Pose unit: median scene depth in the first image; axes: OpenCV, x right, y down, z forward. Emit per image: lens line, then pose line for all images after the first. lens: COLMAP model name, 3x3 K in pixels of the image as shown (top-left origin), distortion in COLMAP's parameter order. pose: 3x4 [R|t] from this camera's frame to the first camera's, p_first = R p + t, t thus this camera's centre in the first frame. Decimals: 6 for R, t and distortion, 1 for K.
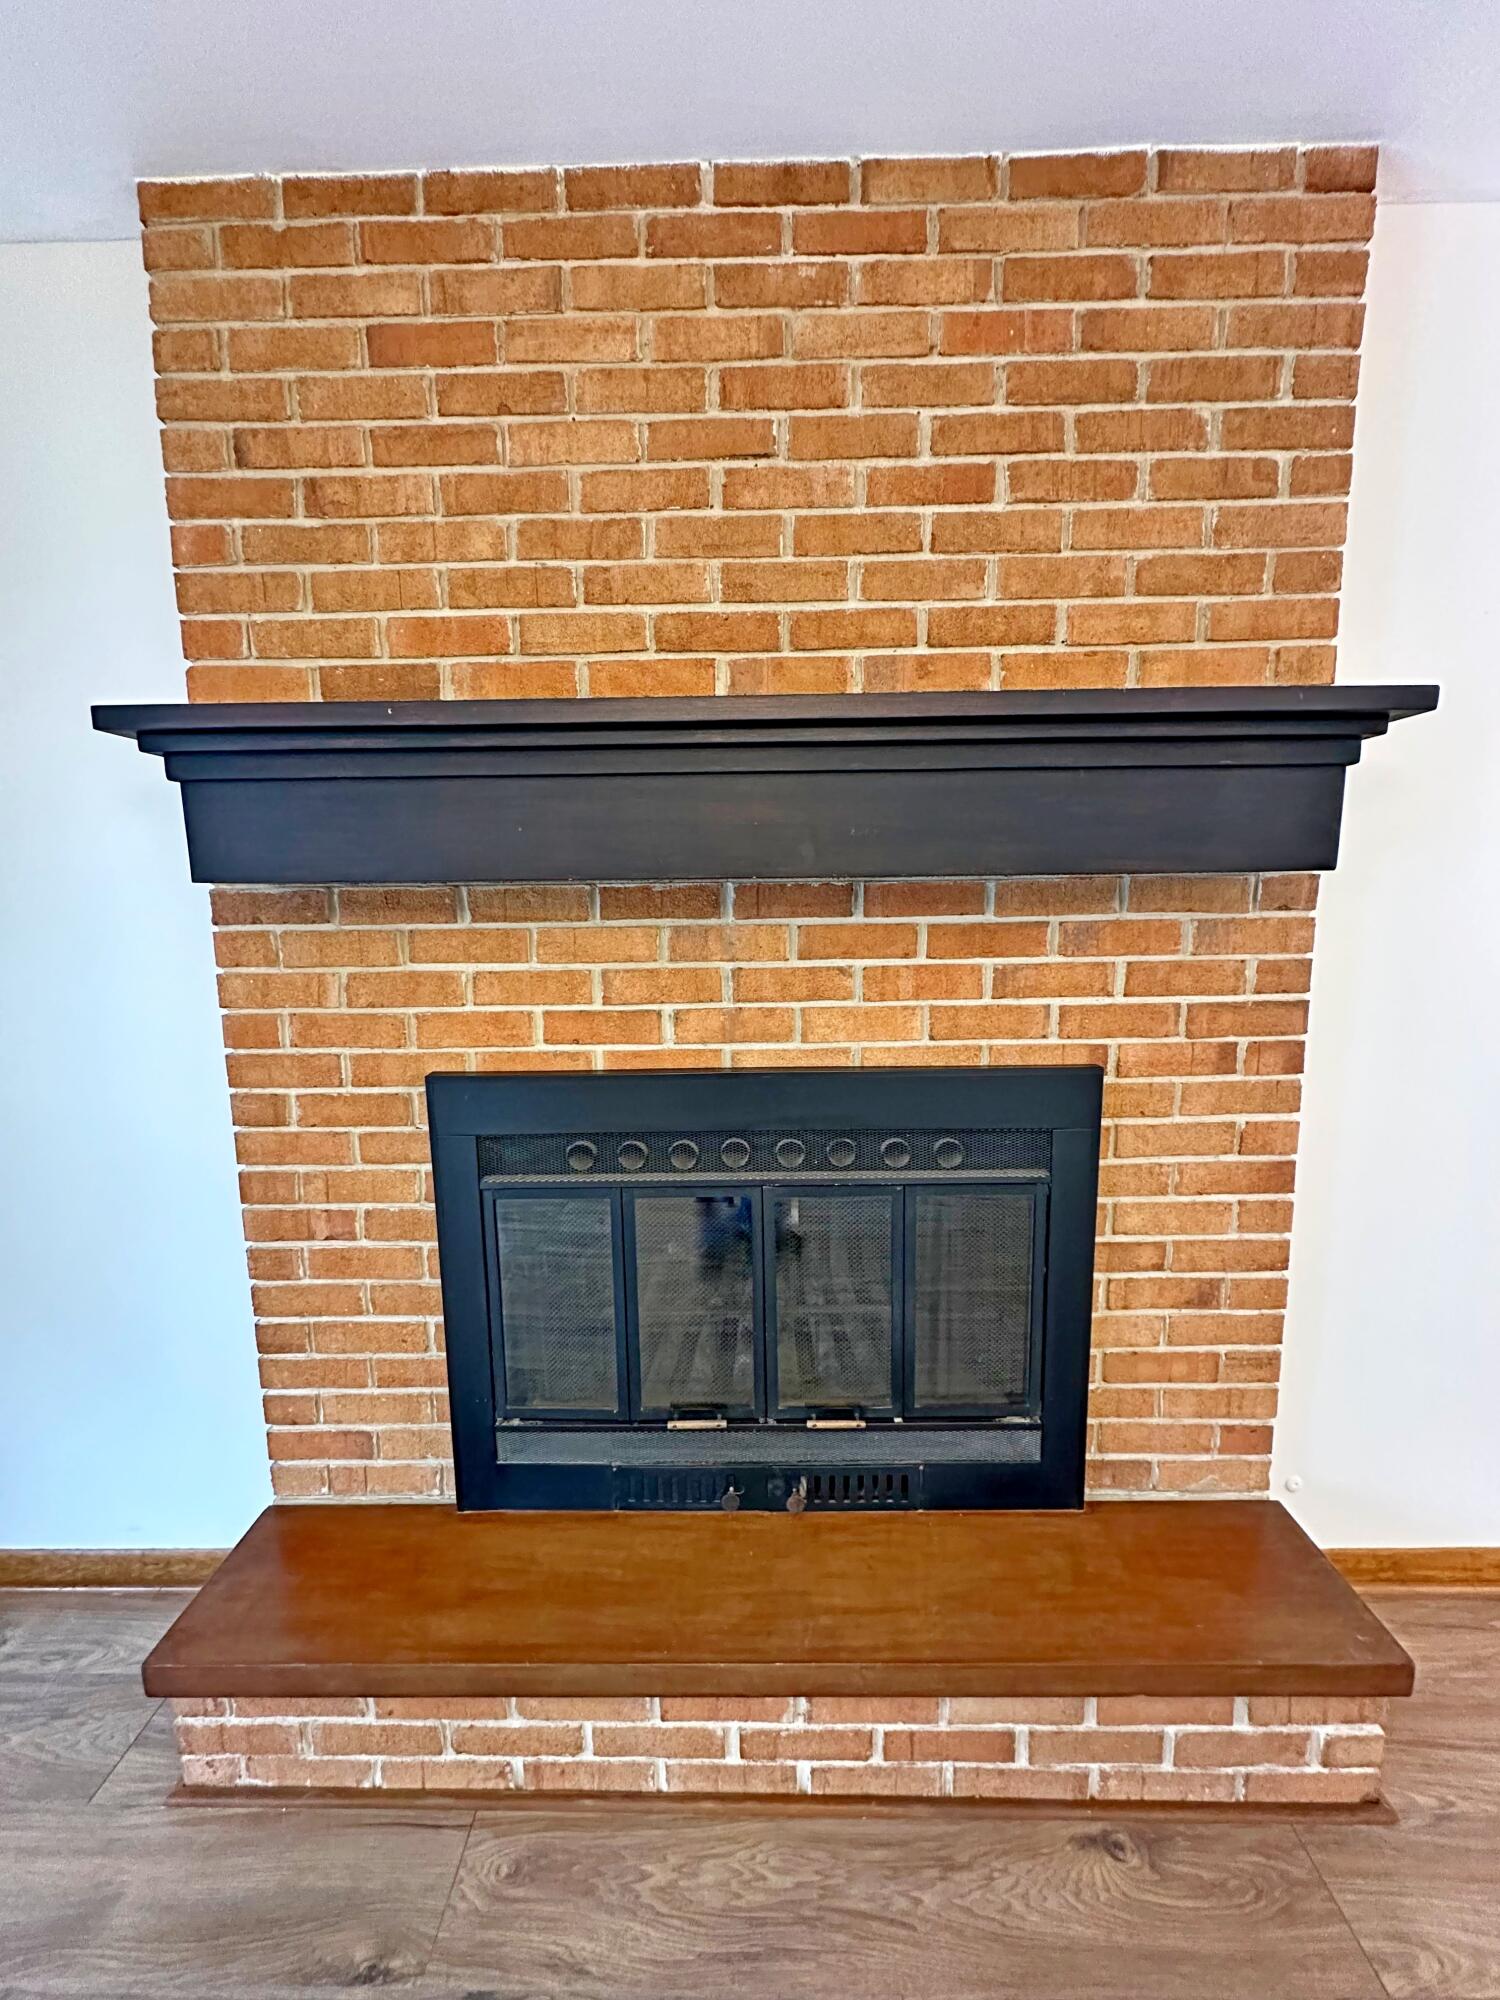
lens RADIAL K [[794.4, 0, 753.2], [0, 794.4, 999.3], [0, 0, 1]] dist [-0.003649, 0.000945]
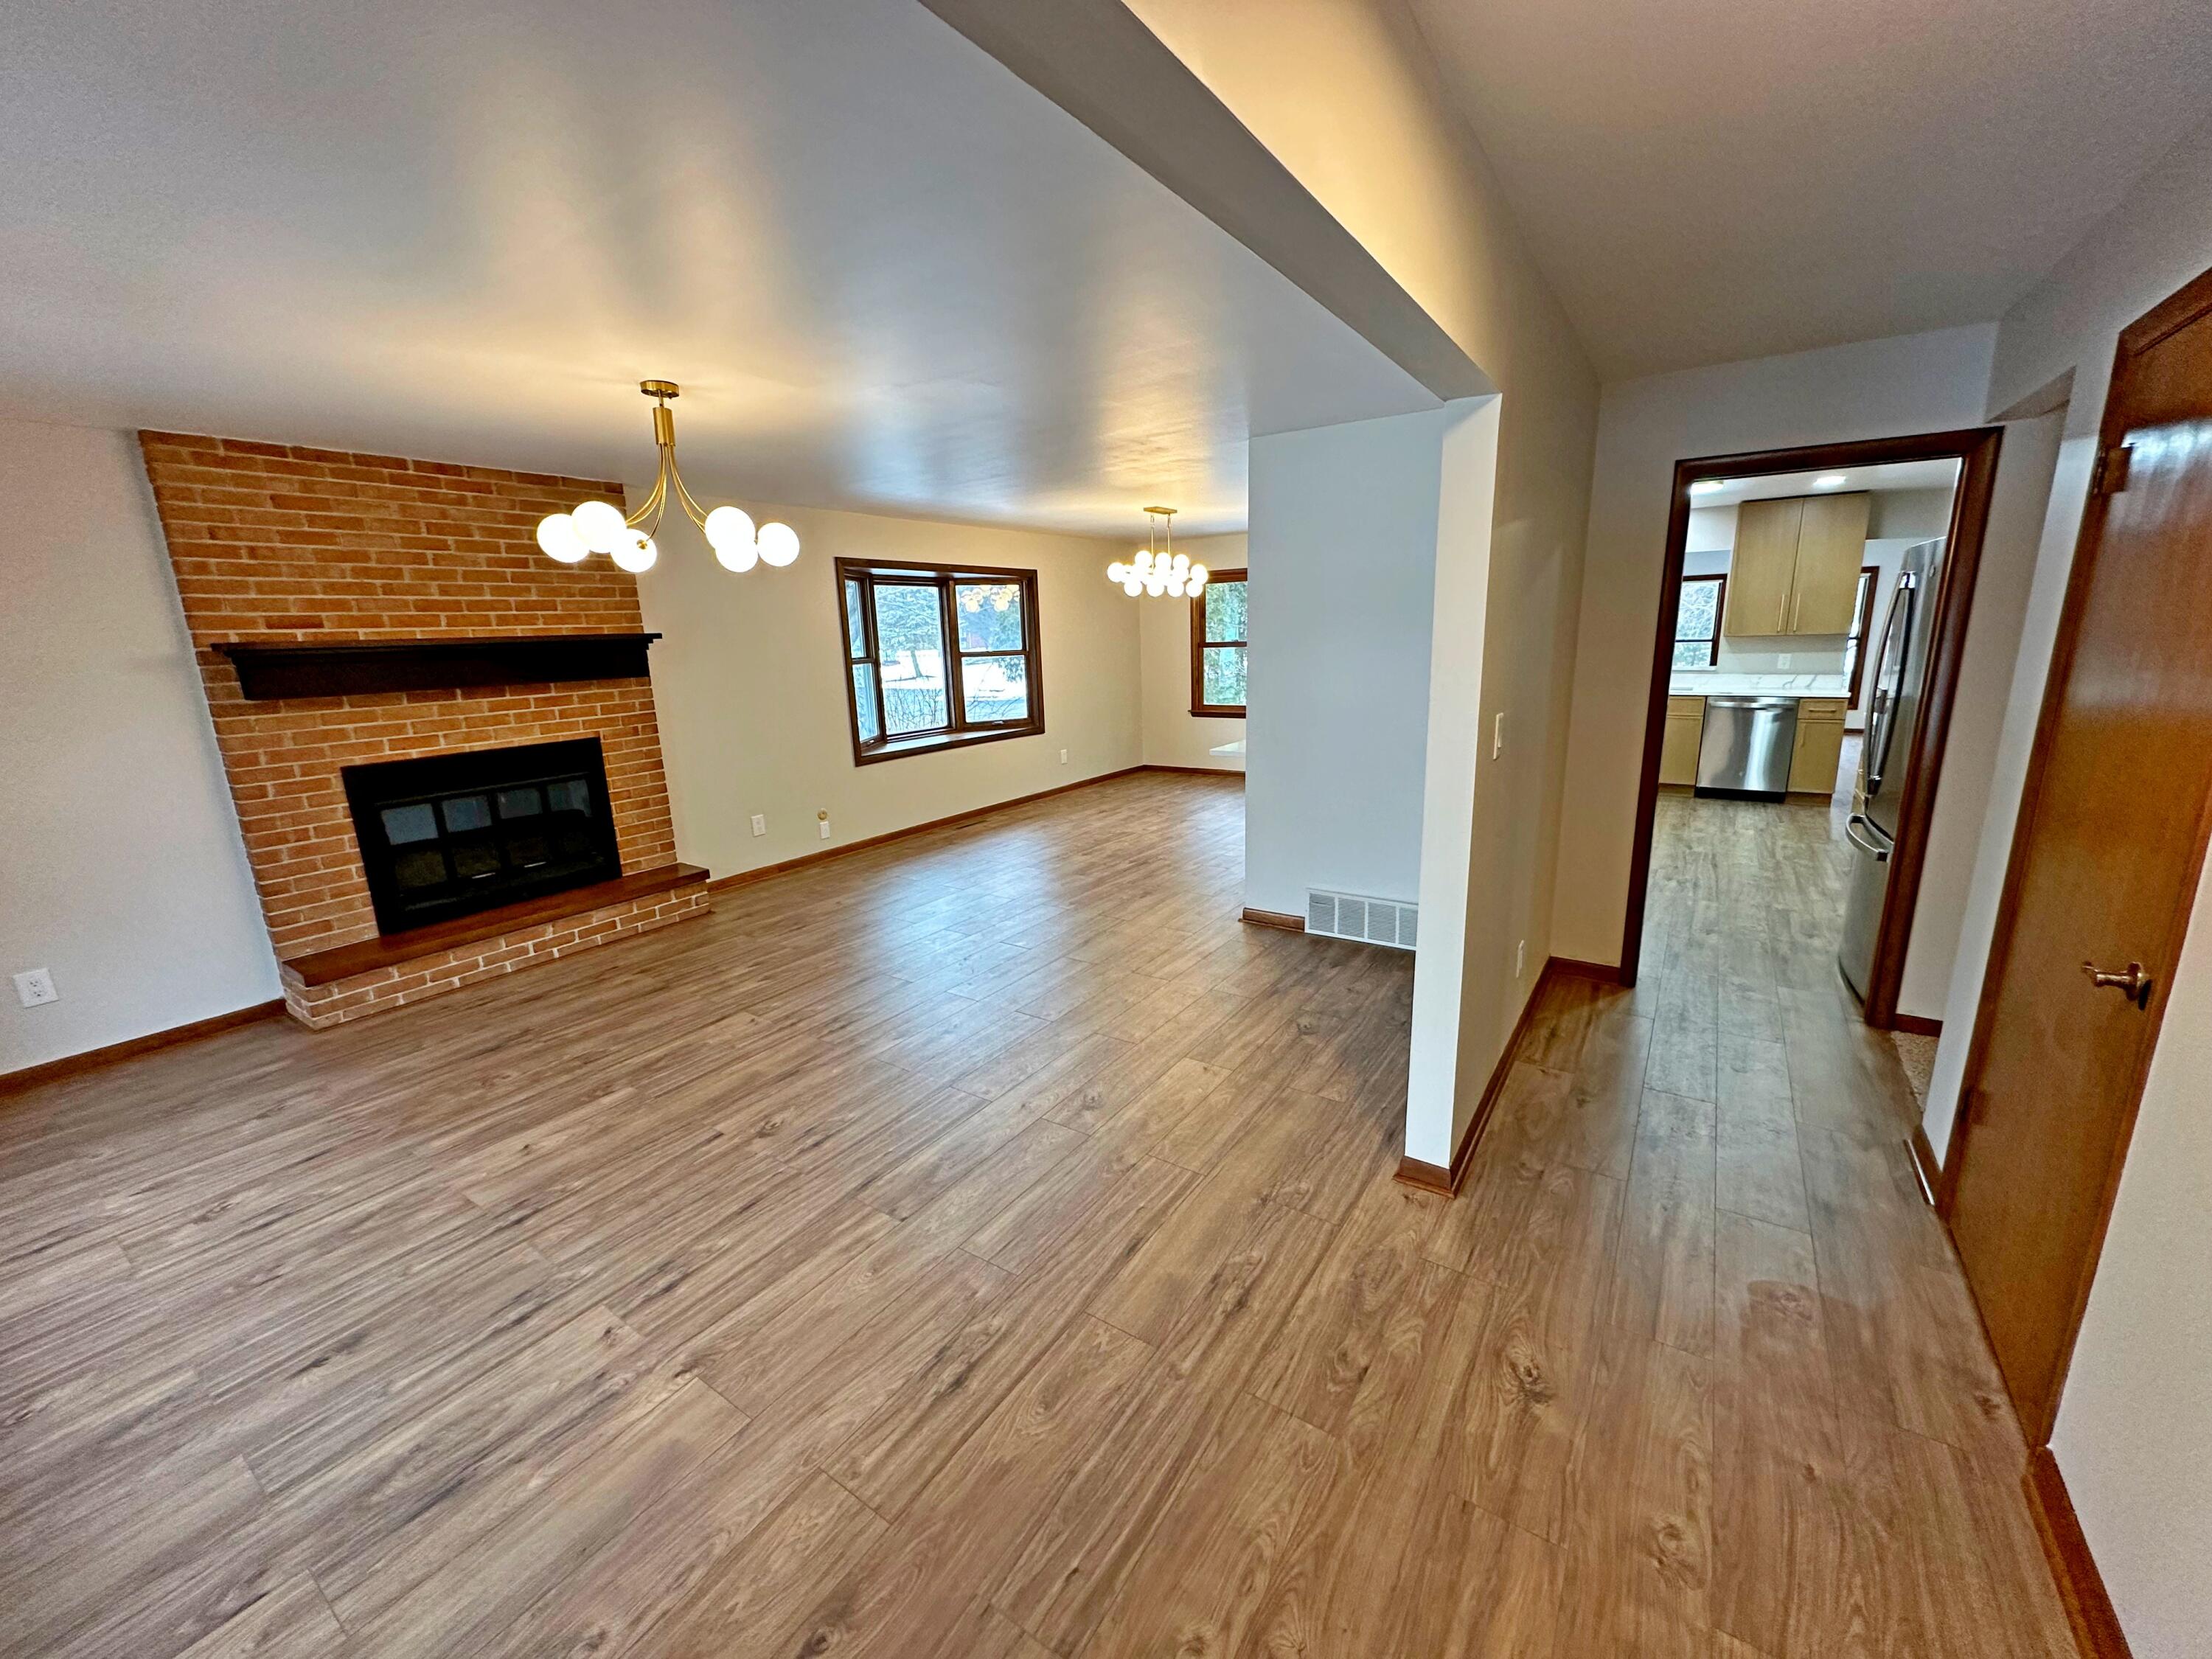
lens RADIAL K [[878.6, 0, 1100.4], [0, 878.6, 833.7], [0, 0, 1]] dist [-0.003649, 0.000945]
pose [[0.560748, -0.193184, 0.805135, -1.433010], [0.136763, 0.980654, 0.140048, 0.256585], [-0.816614, 0.031581, 0.576320, -2.842691]]
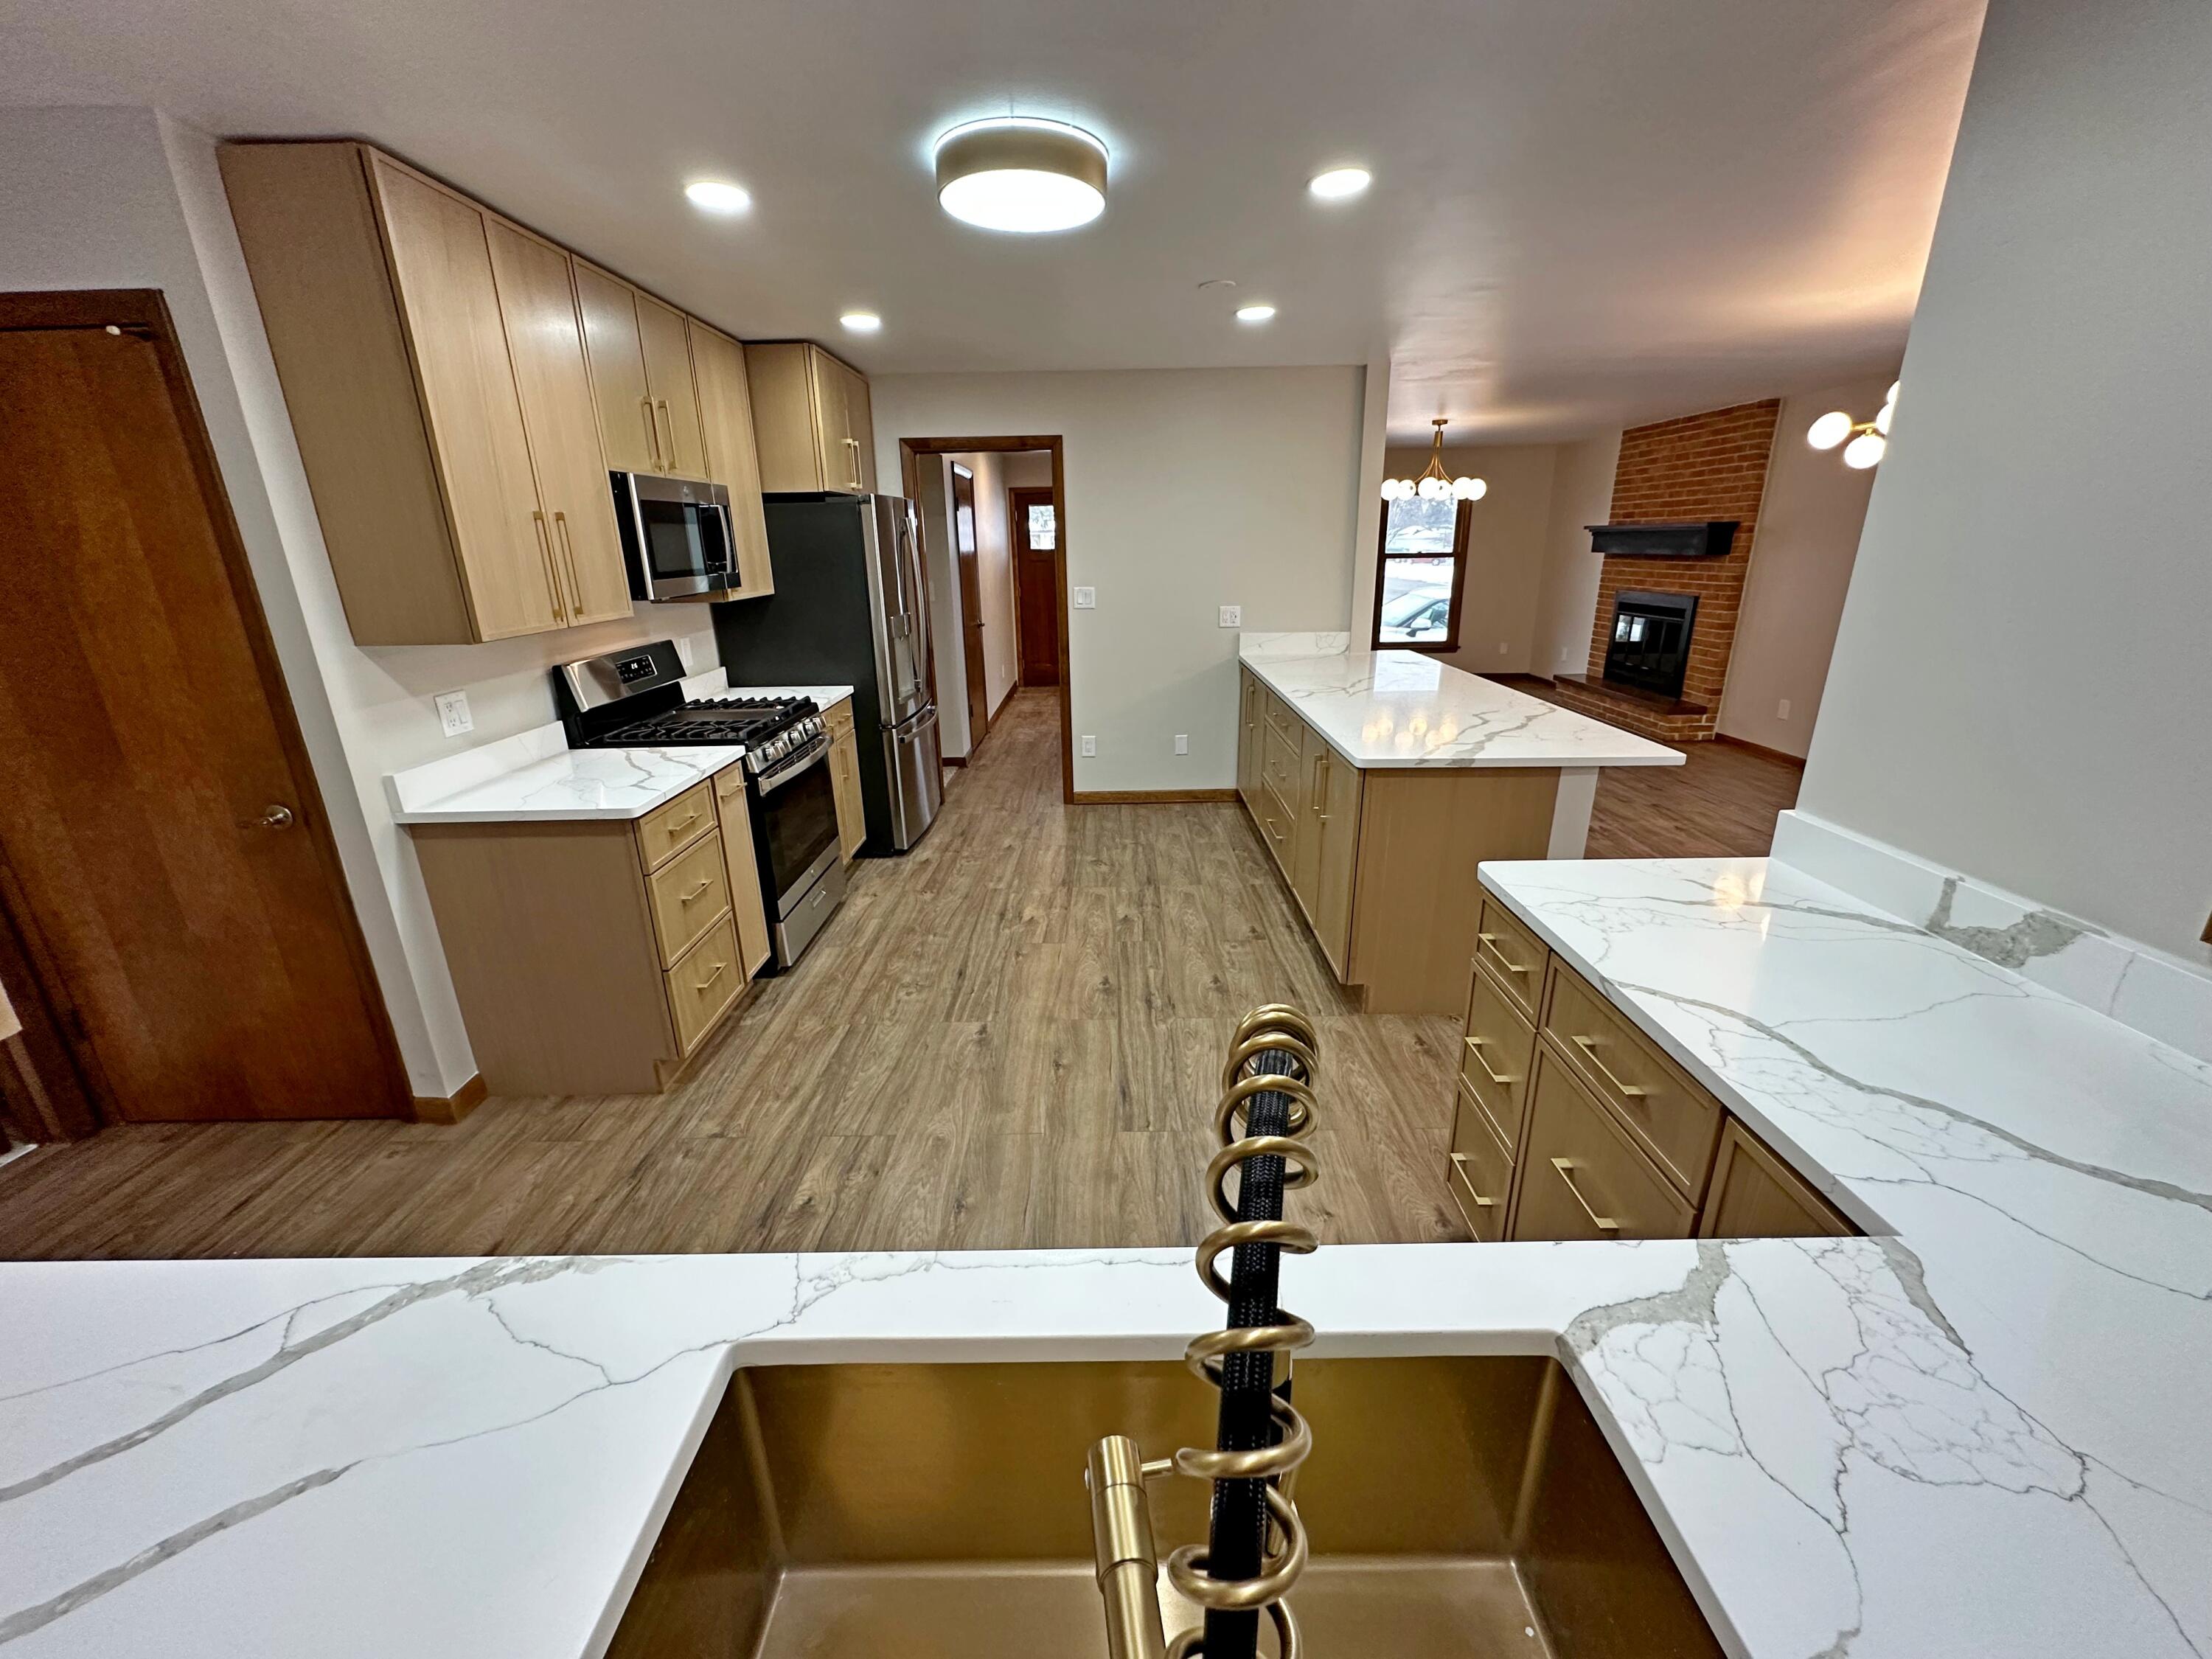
lens RADIAL K [[878.6, 0, 1109.2], [0, 878.6, 831.4], [0, 0, 1]] dist [-0.003649, 0.000945]
pose [[0.008295, 0.323191, -0.946297, 5.433136], [-0.119710, 0.939845, 0.319938, 0.084905], [0.992774, 0.110628, 0.046486, -2.331936]]
